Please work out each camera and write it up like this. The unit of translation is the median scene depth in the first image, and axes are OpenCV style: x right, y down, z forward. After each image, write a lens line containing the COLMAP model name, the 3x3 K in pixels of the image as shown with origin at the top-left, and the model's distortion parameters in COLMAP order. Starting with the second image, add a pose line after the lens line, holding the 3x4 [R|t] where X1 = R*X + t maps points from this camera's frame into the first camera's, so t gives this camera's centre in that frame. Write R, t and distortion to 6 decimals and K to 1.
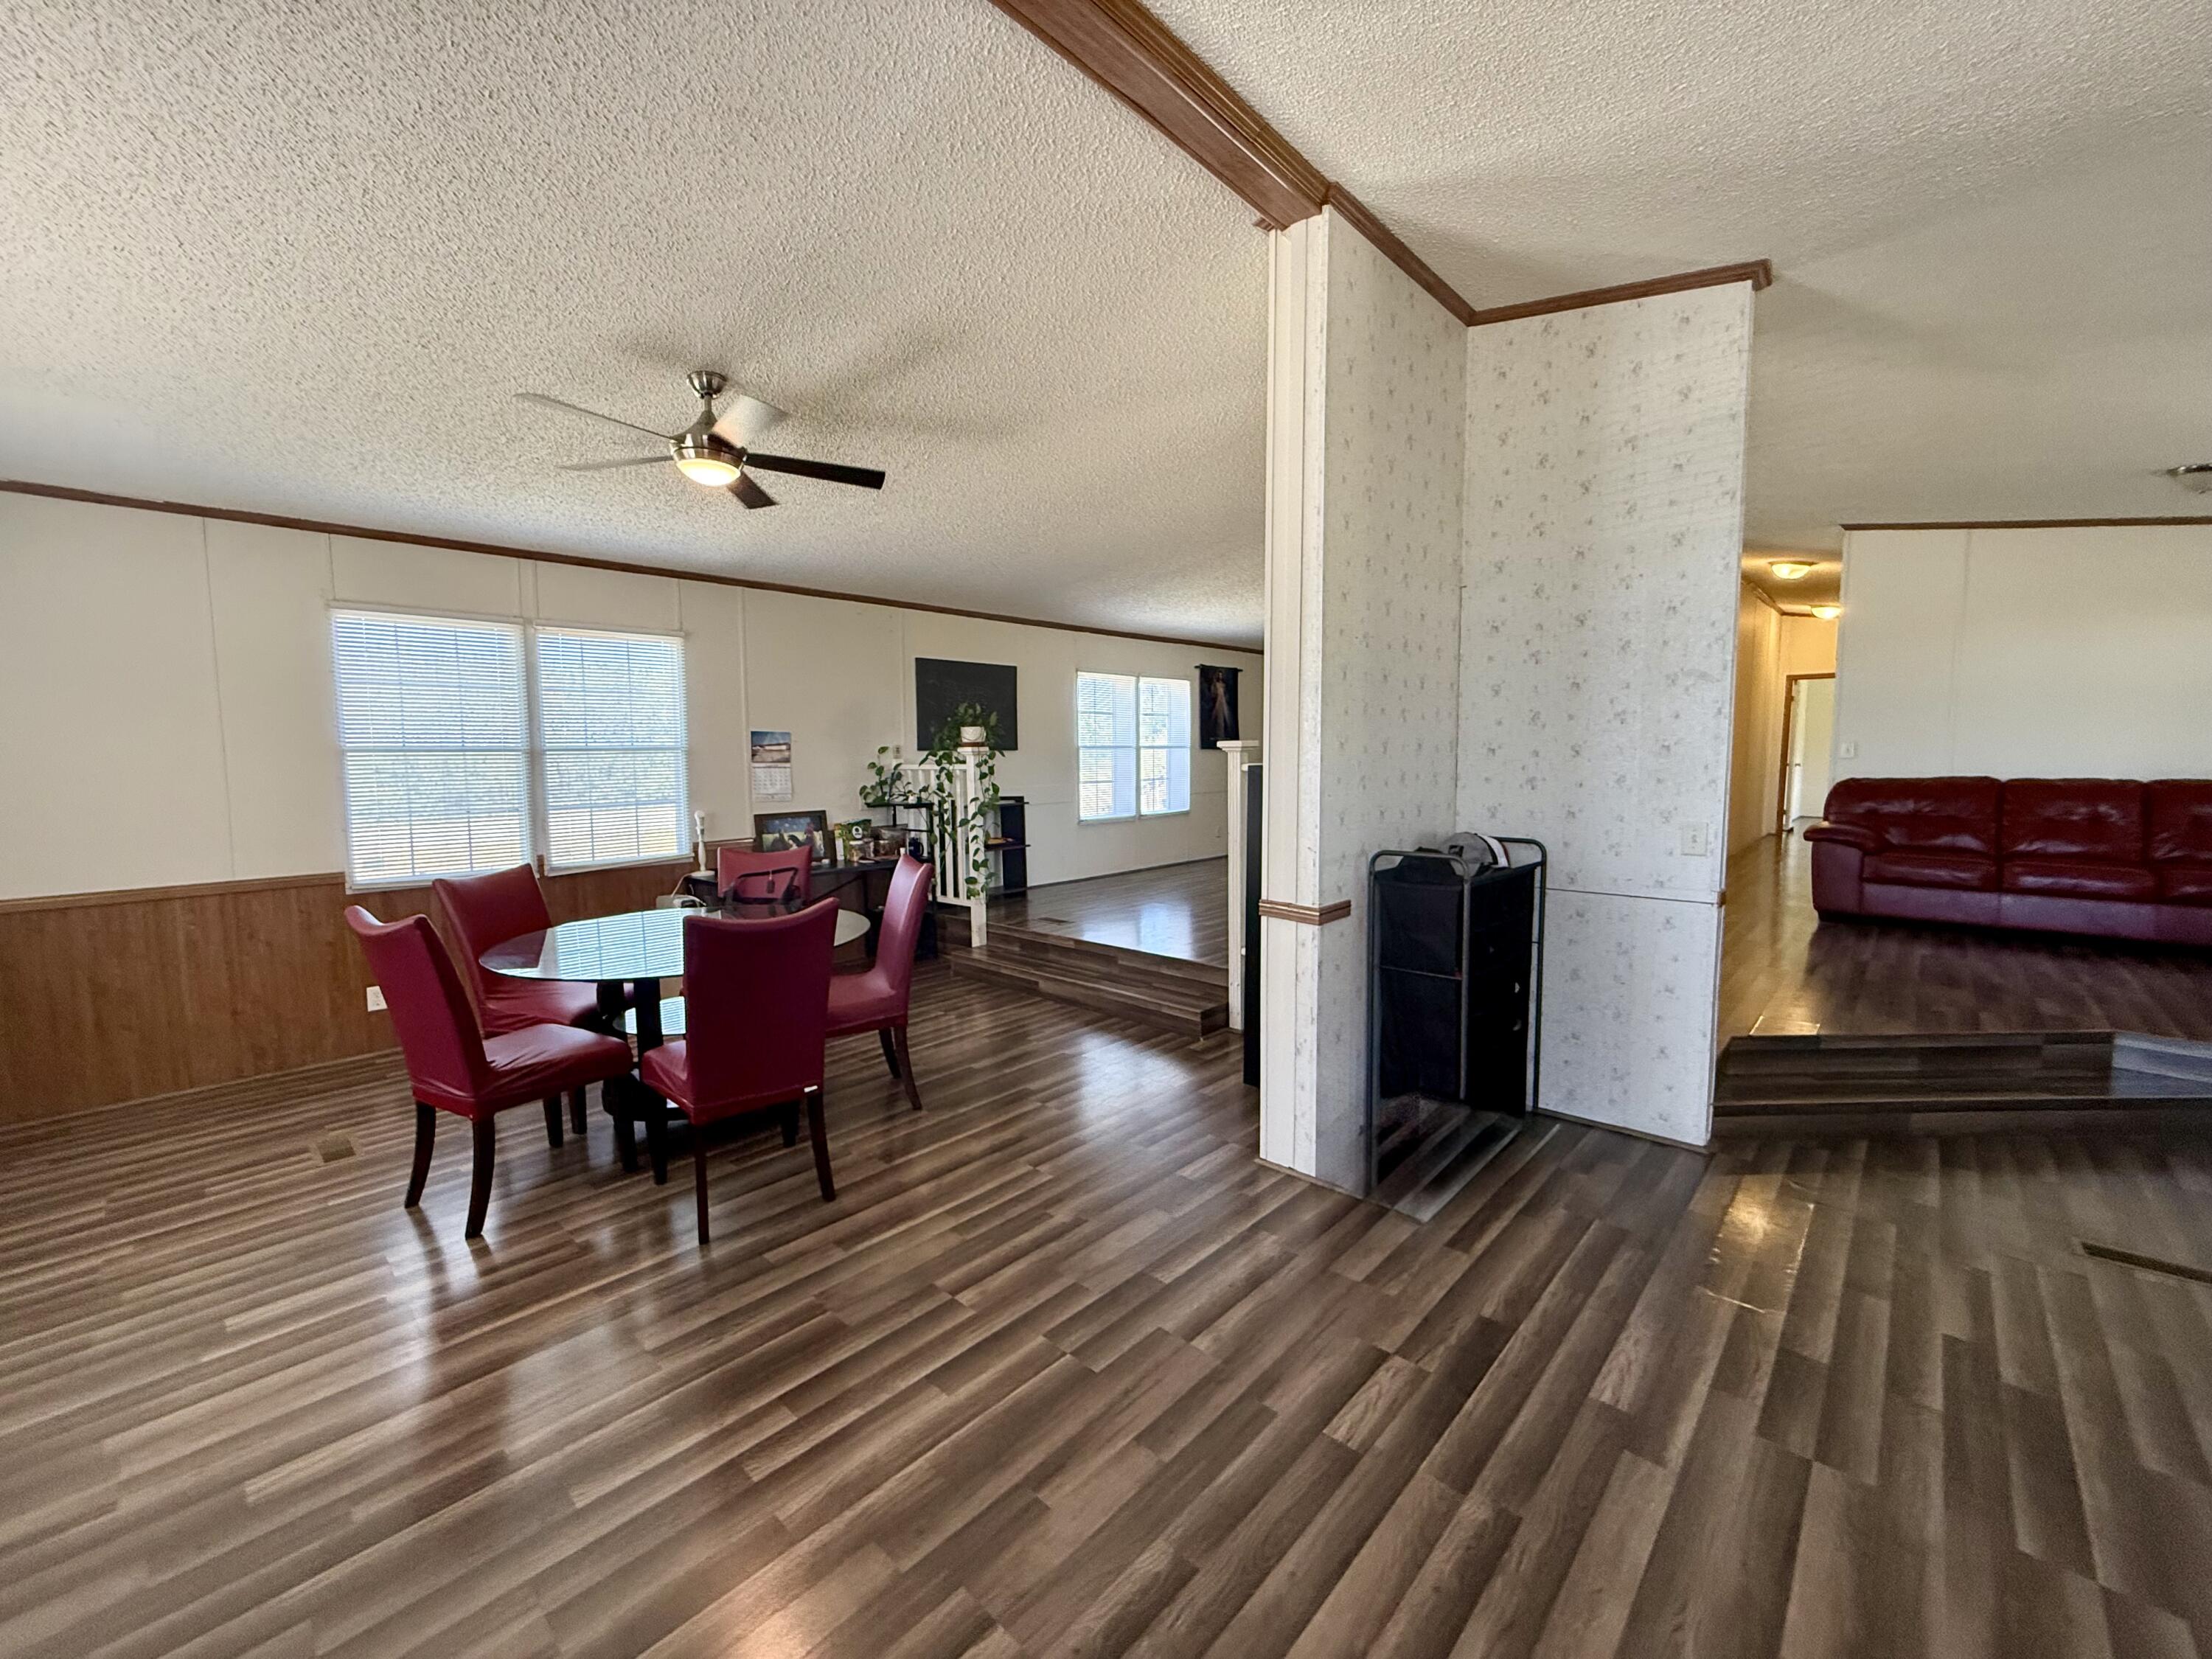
lens RADIAL K [[883.1, 0, 1104.6], [0, 883.1, 821.5], [0, 0, 1]] dist [-0.000969, 0.000100]
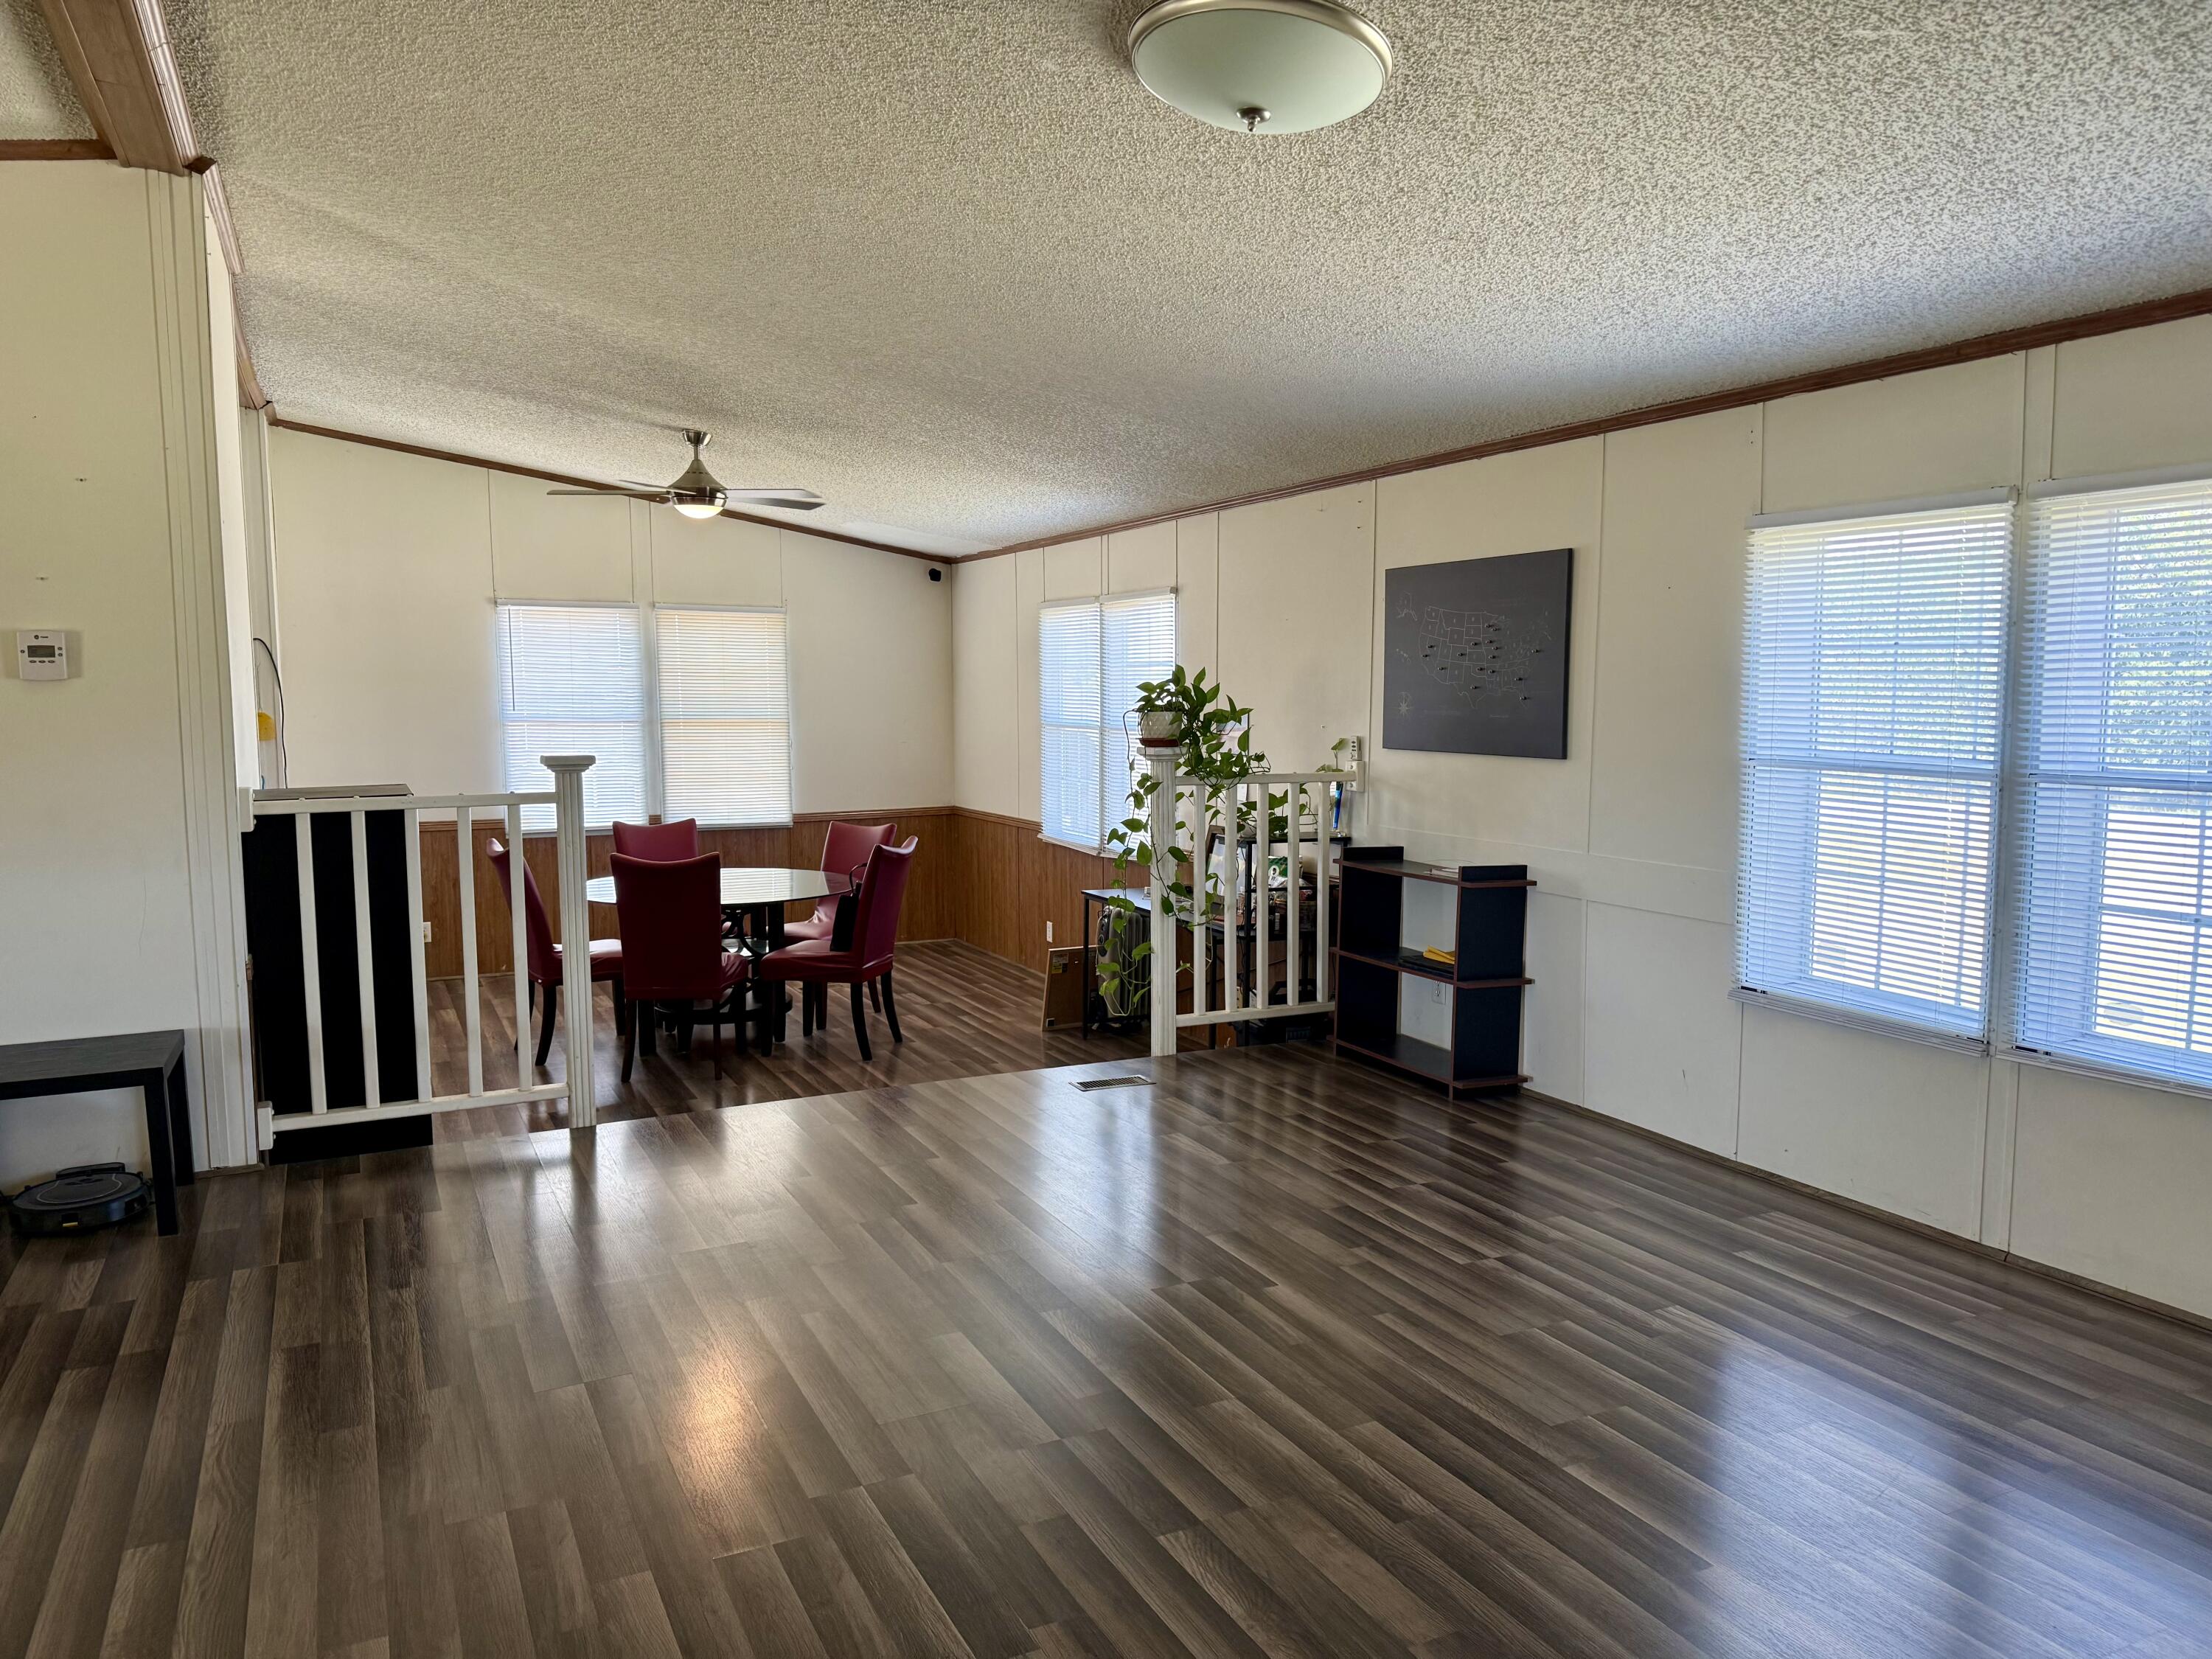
lens RADIAL K [[1546.2, 0, 1113.8], [0, 1546.2, 827.2], [0, 0, 1]] dist [0.061870, -0.089467]
pose [[-0.347983, 0.090237, -0.933148, 0.870327], [-0.075583, 0.989416, 0.123864, -0.167286], [0.934449, 0.113633, -0.337480, 1.440788]]
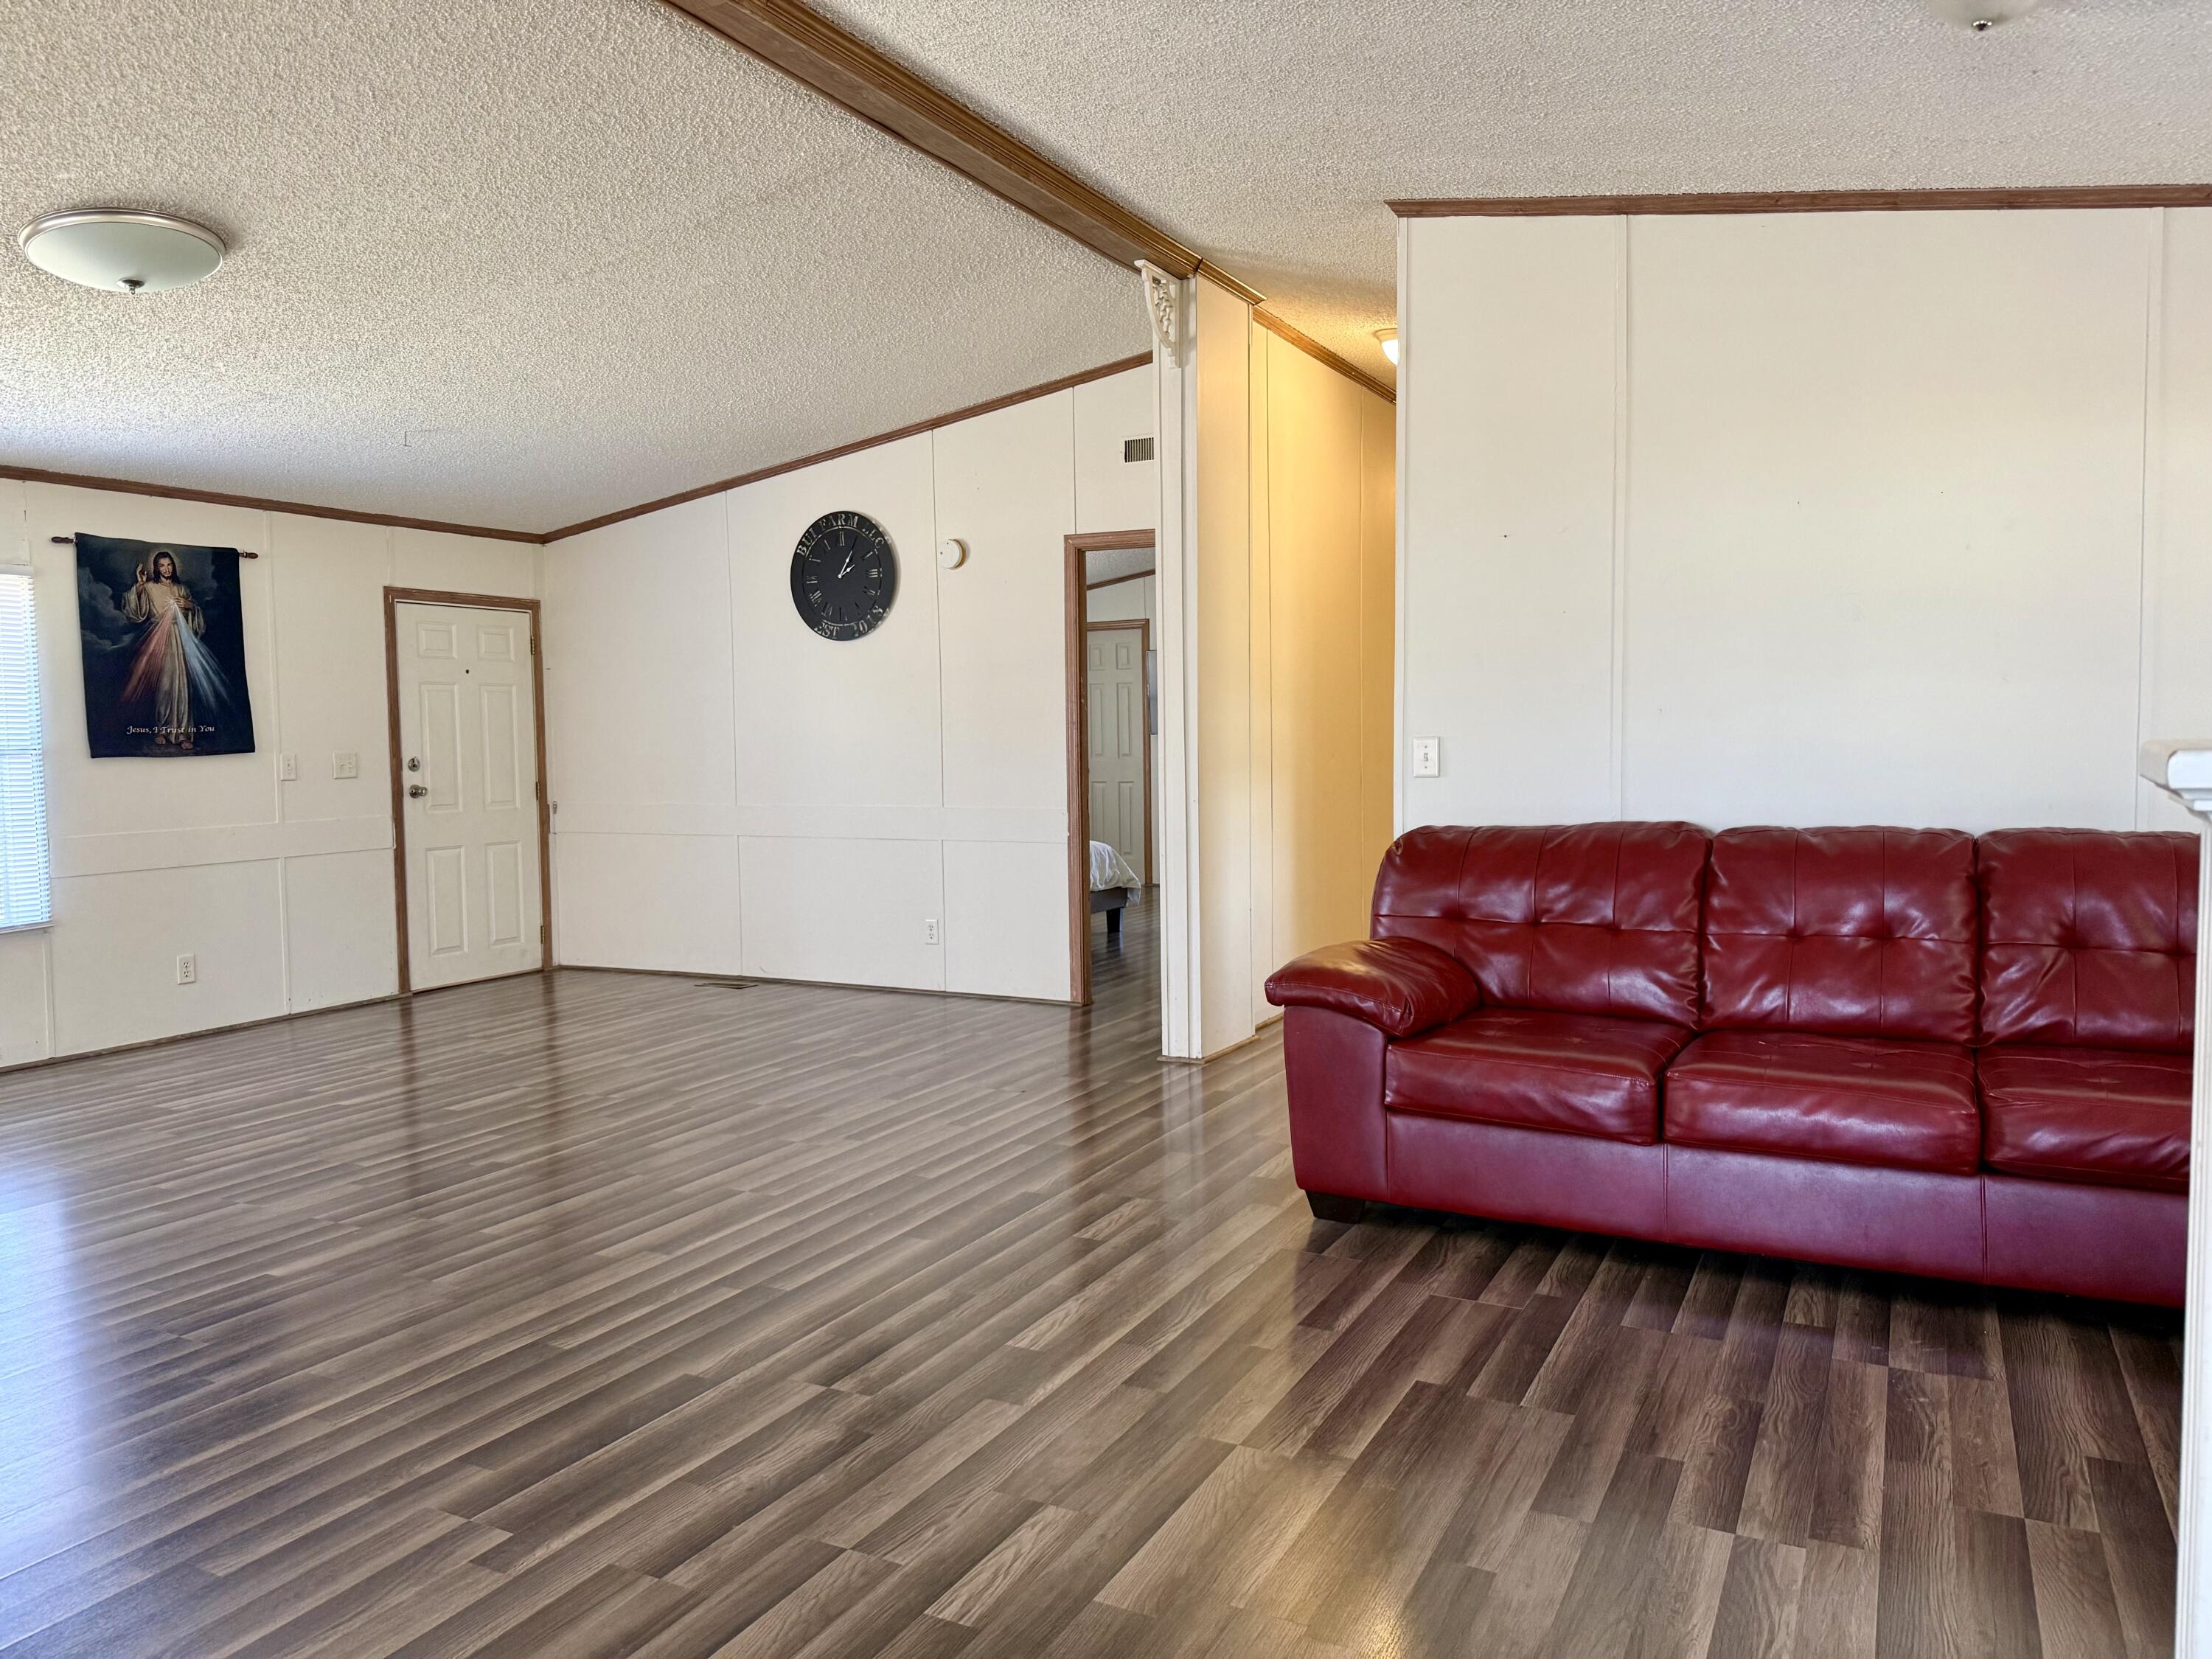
lens RADIAL K [[1546.2, 0, 1094.1], [0, 1546.2, 826.5], [0, 0, 1]] dist [0.061870, -0.089467]
pose [[0.962679, -0.024729, 0.269512, 0.585760], [0.030611, 0.999376, -0.017646, -0.047501], [-0.268908, 0.025237, 0.962835, 0.411916]]
